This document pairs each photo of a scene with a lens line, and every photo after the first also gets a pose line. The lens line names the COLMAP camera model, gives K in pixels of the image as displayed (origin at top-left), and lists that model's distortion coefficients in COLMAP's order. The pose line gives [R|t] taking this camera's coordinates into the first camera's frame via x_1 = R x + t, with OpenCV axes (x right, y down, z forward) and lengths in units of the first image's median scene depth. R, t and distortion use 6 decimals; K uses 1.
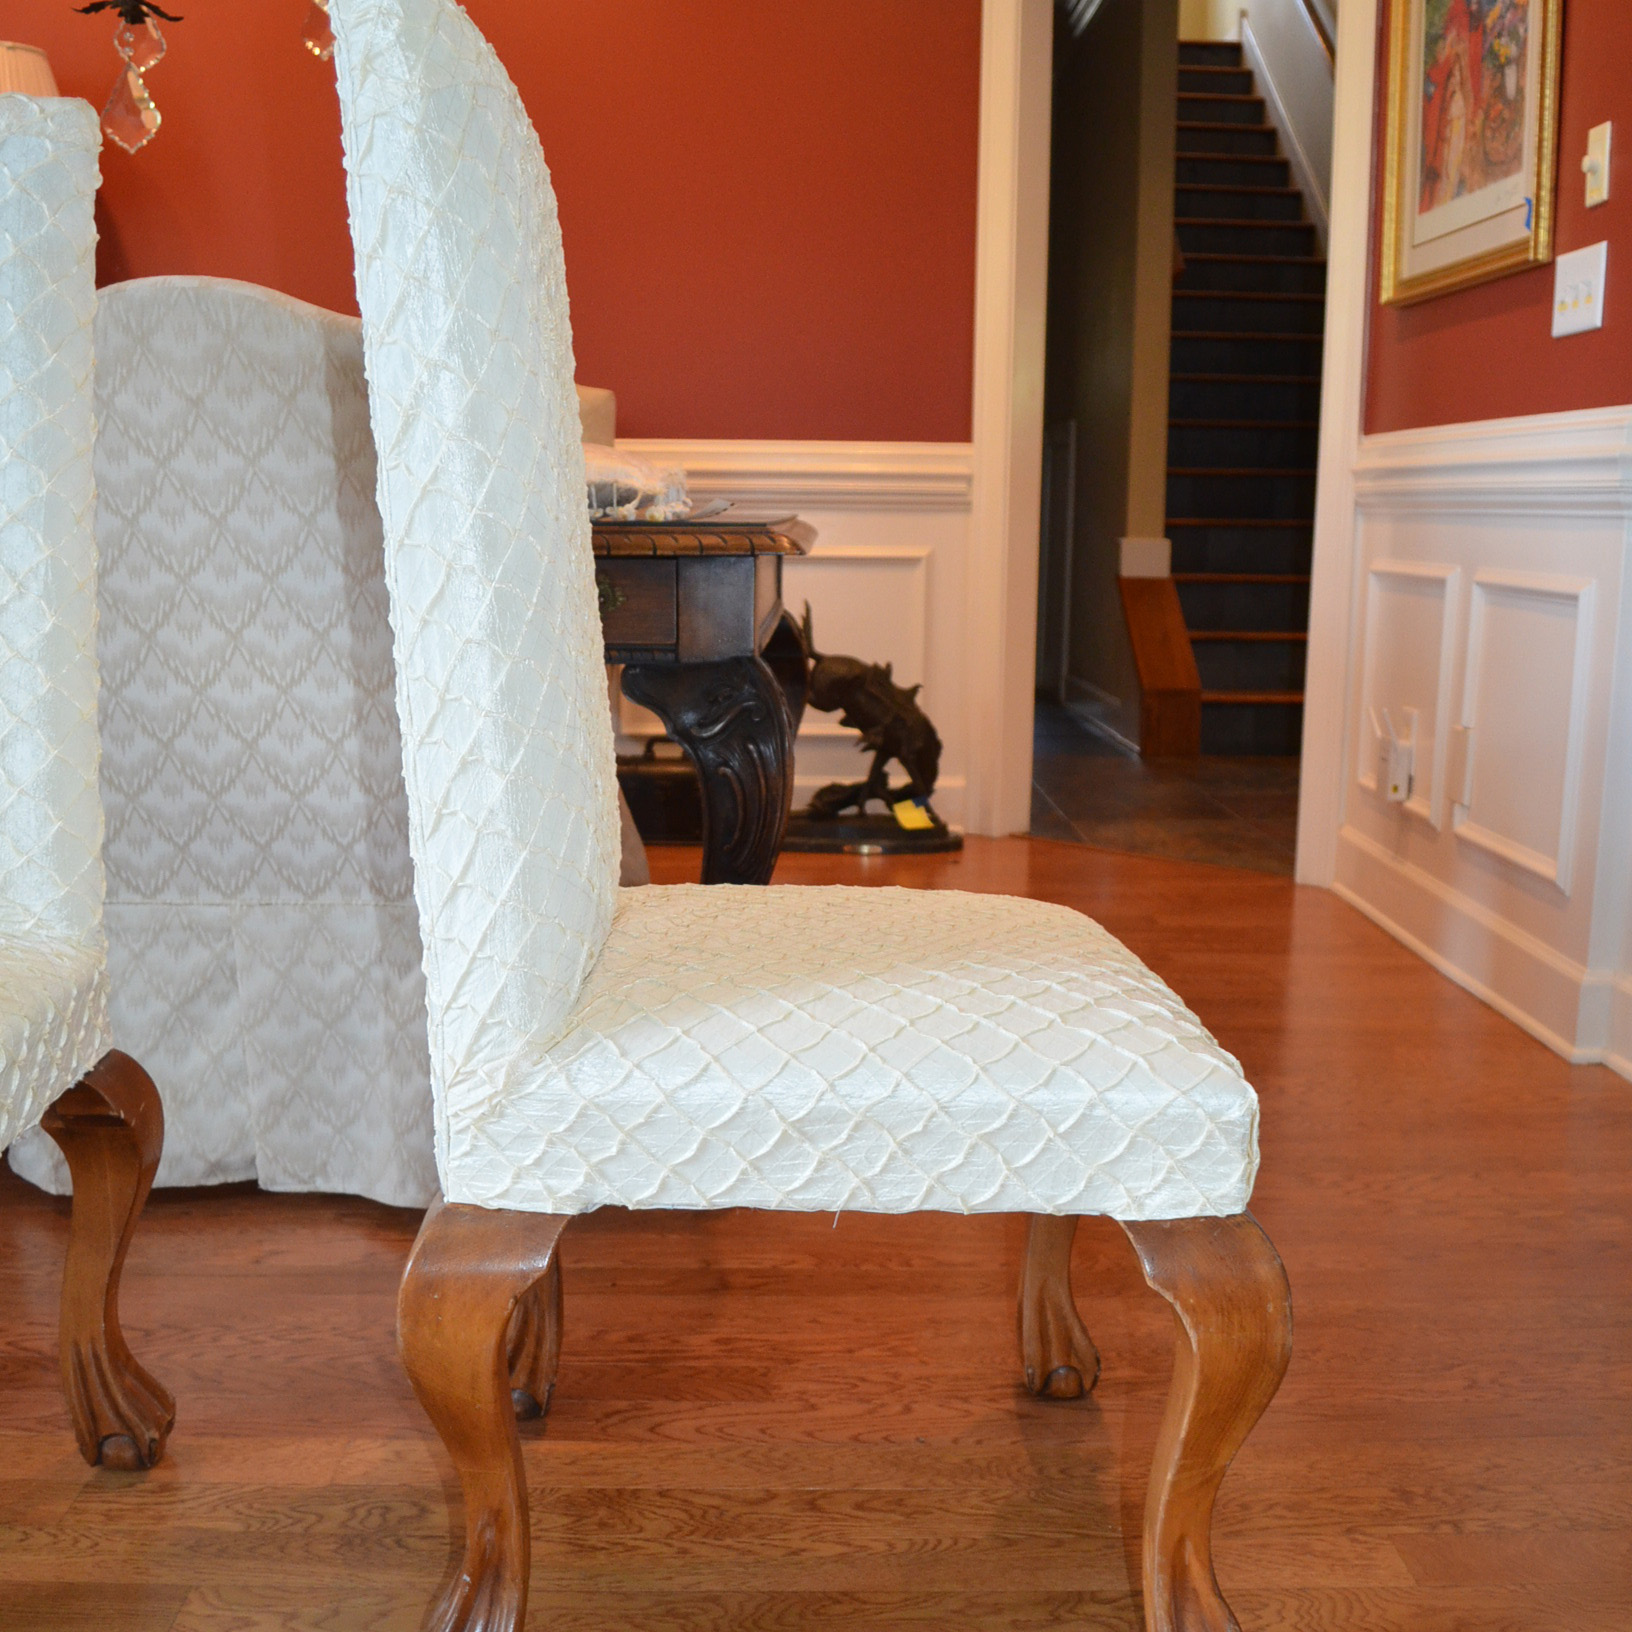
lens RADIAL K [[2021.4, 0, 816.0], [0, 2021.4, 816.0], [0, 0, 1]] dist [-0.093212, 0.016559]
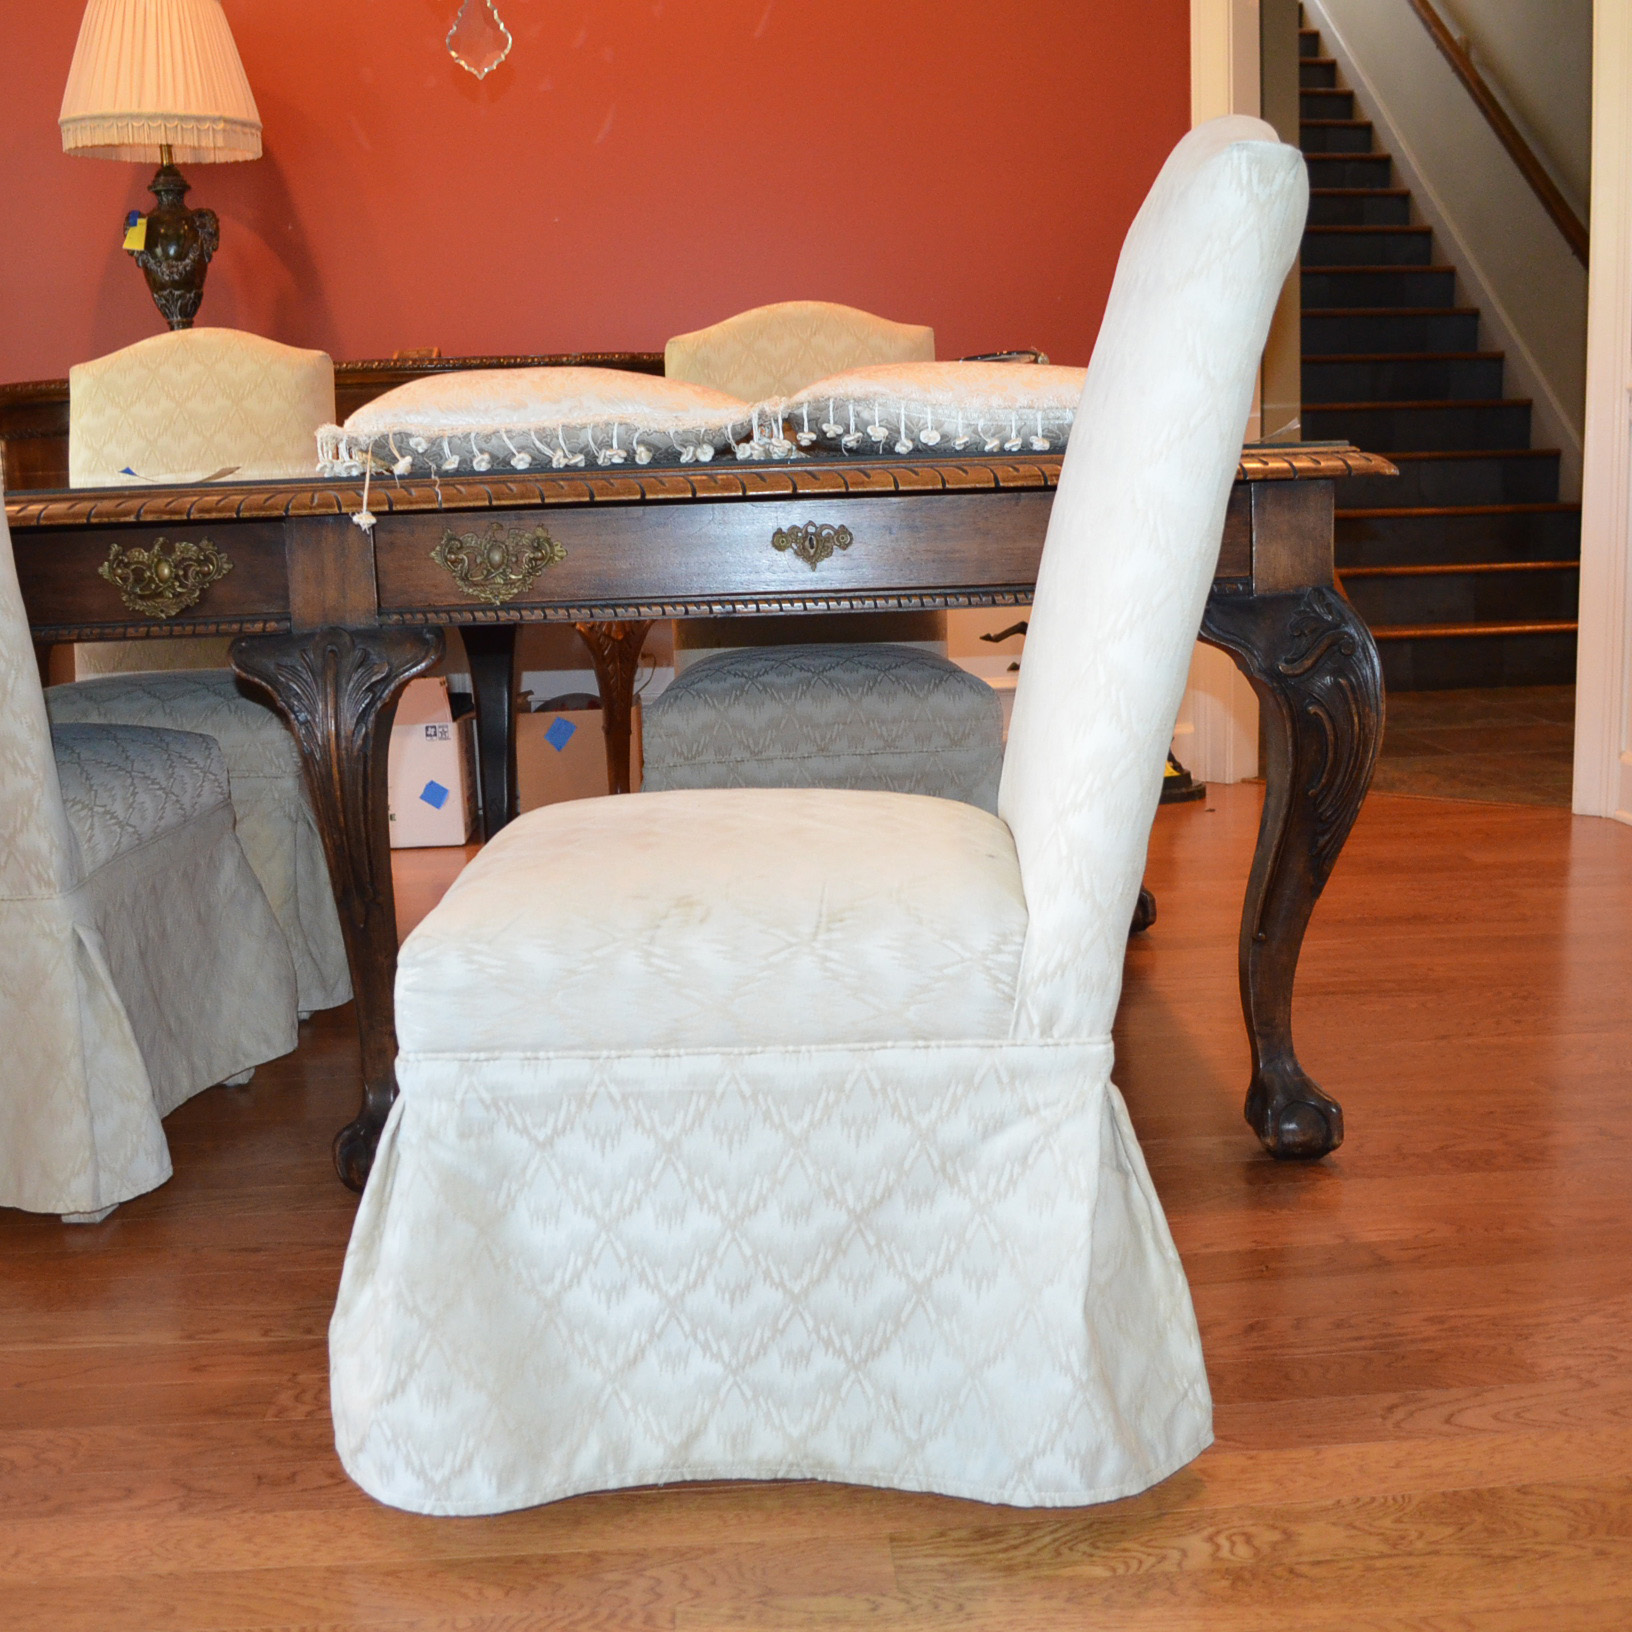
lens RADIAL K [[2016.0, 0, 816.0], [0, 2016.0, 816.0], [0, 0, 1]] dist [-0.081876, -0.007569]
pose [[0.998003, -0.051210, 0.036993, -0.320258], [0.050624, 0.998580, 0.016608, -0.000462], [-0.037791, -0.014702, 0.999178, 0.087812]]
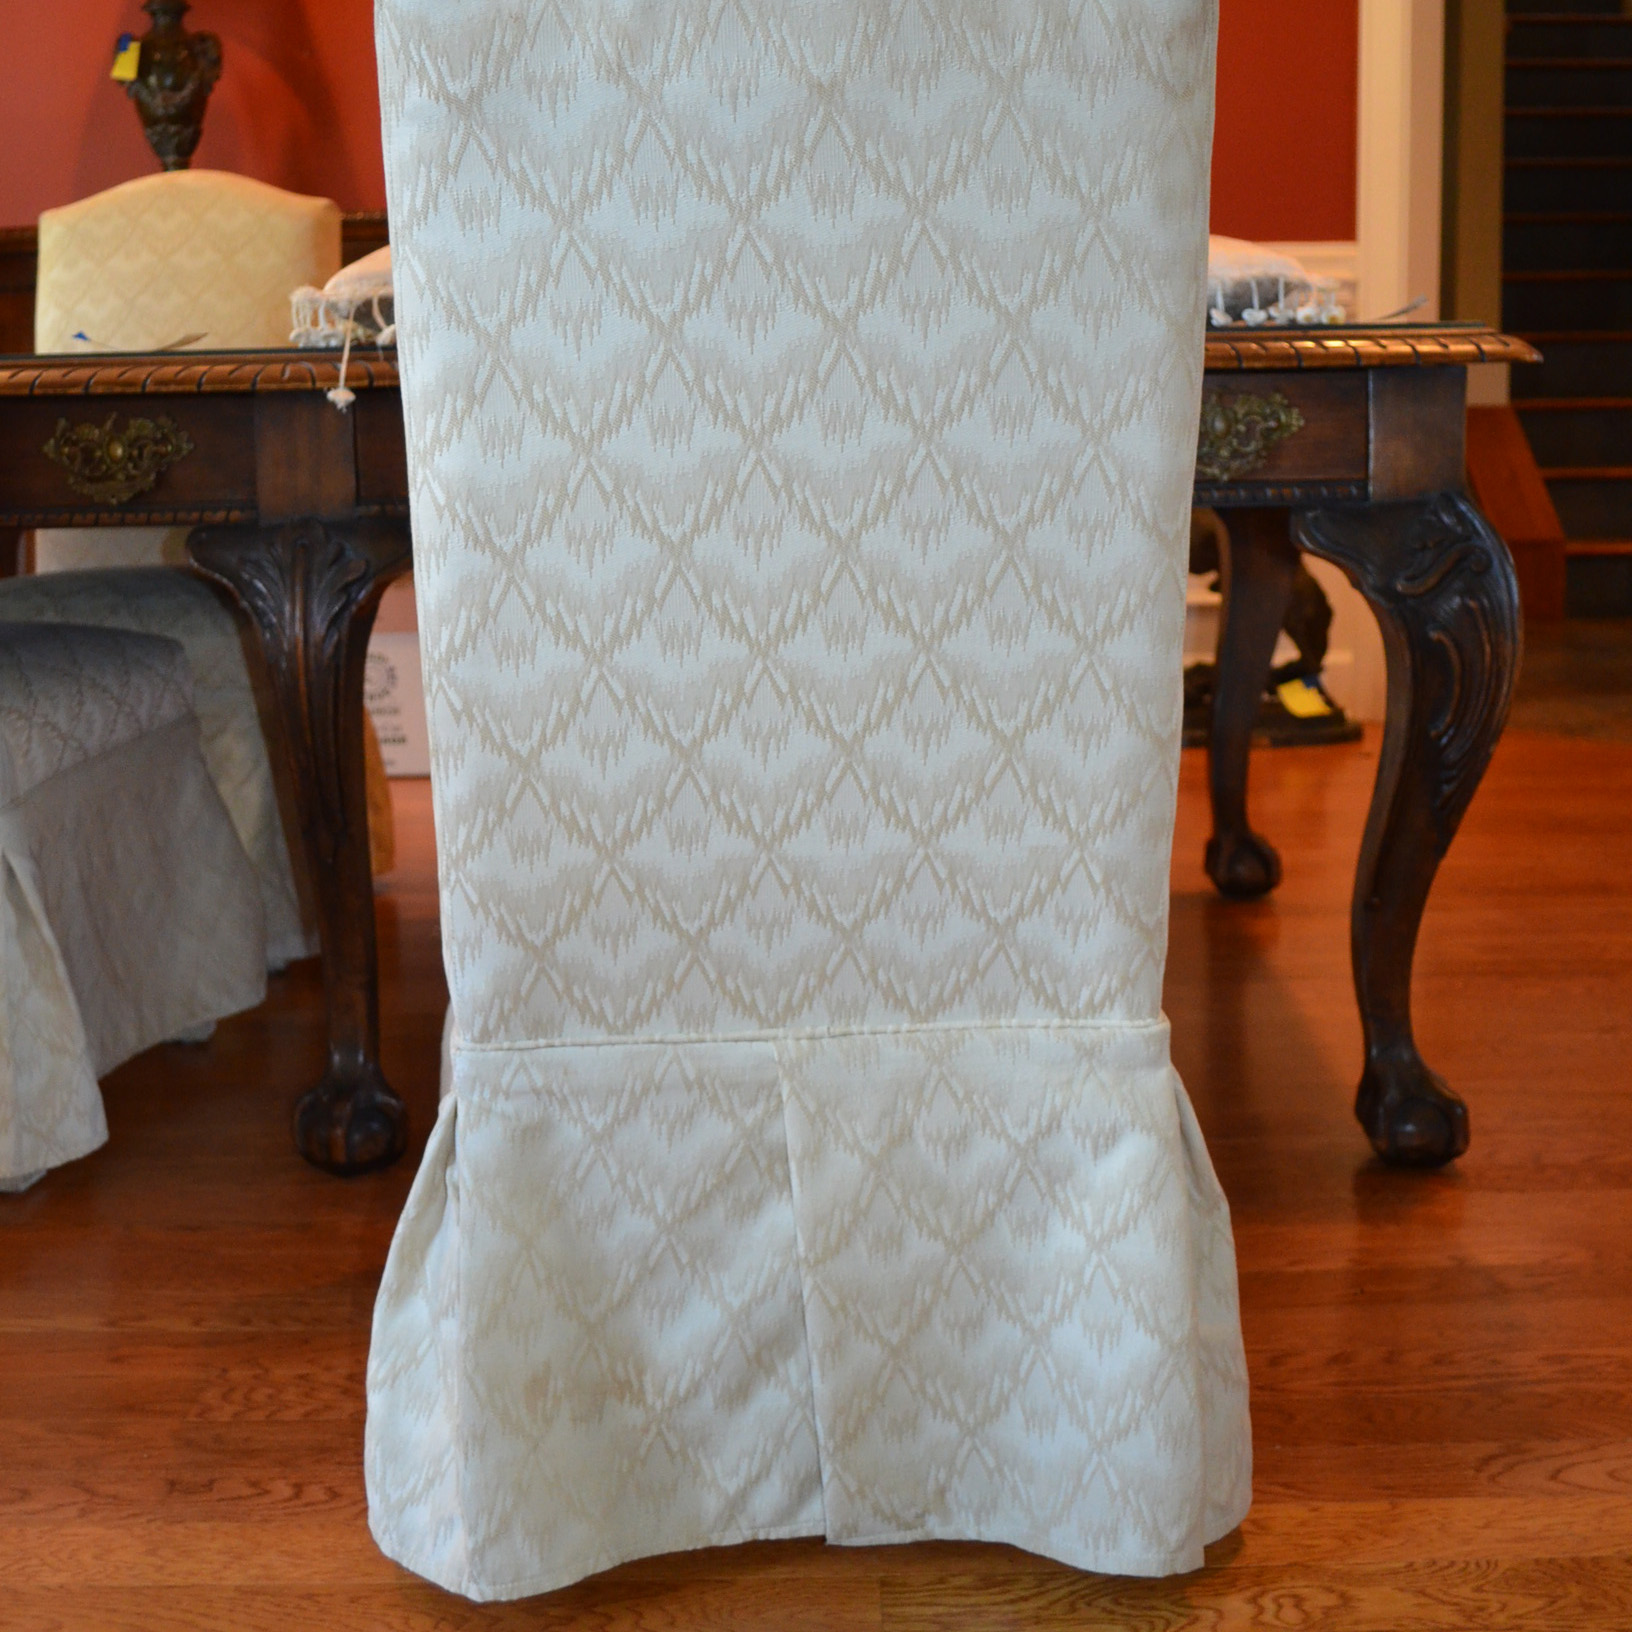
lens RADIAL K [[2405.4, 0, 790.3], [0, 2405.4, 691.5], [0, 0, 1]] dist [-0.076533, 0.007761]
pose [[0.999287, -0.027636, -0.025708, -0.283819], [0.027369, 0.999568, -0.010685, 0.002497], [0.025993, 0.009974, 0.999612, 0.058464]]
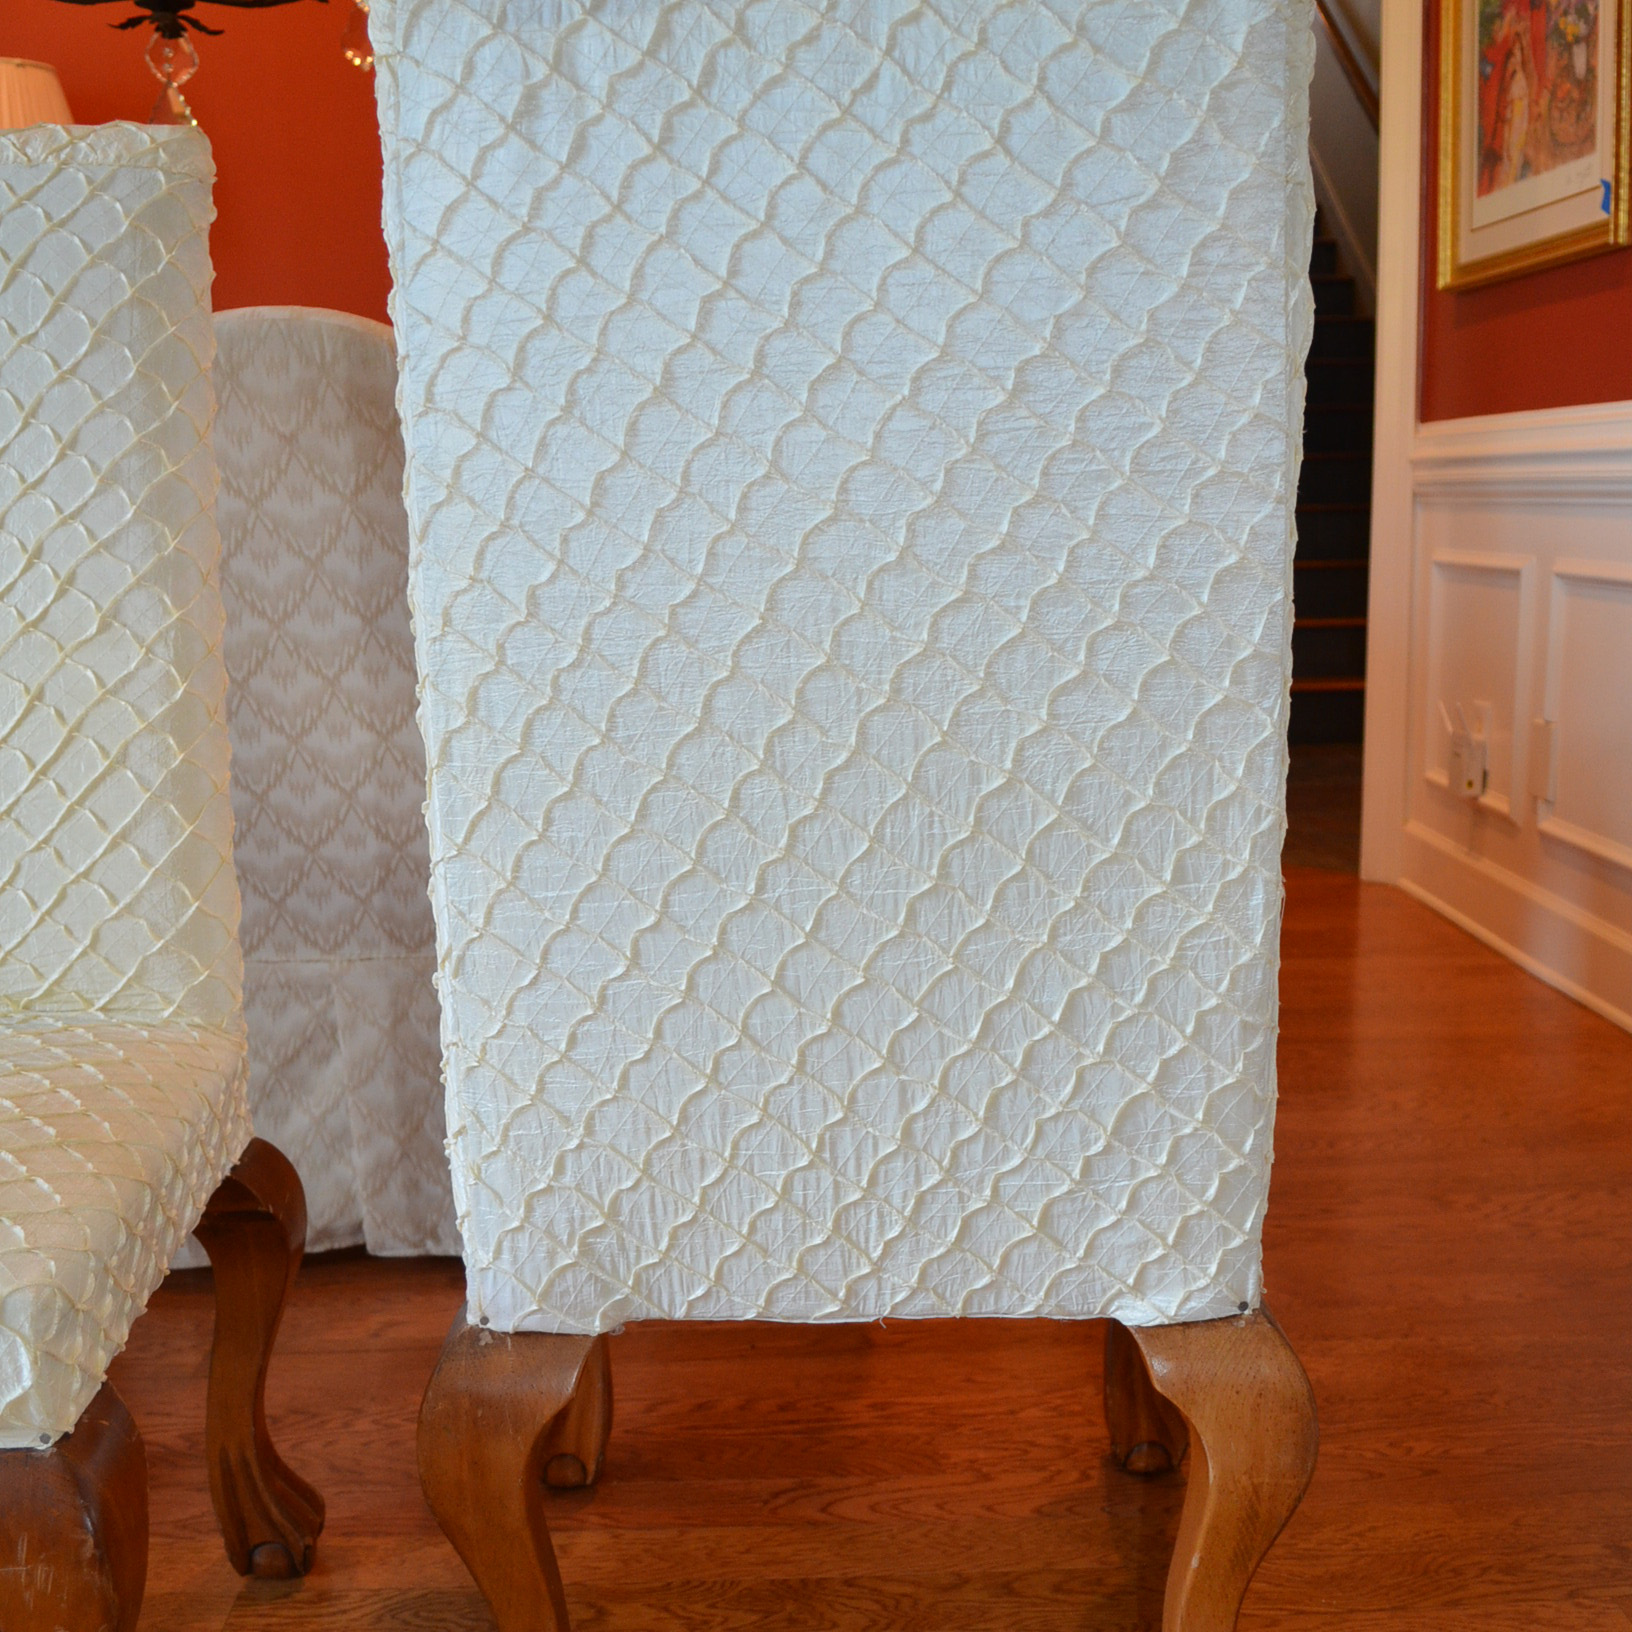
lens RADIAL K [[2016.0, 0, 816.0], [0, 2016.0, 816.0], [0, 0, 1]] dist [-0.081876, -0.007569]
pose [[0.999469, -0.031497, 0.008321, -0.068296], [0.031447, 0.999487, 0.006131, -0.024310], [-0.008509, -0.005866, 0.999947, 0.042596]]
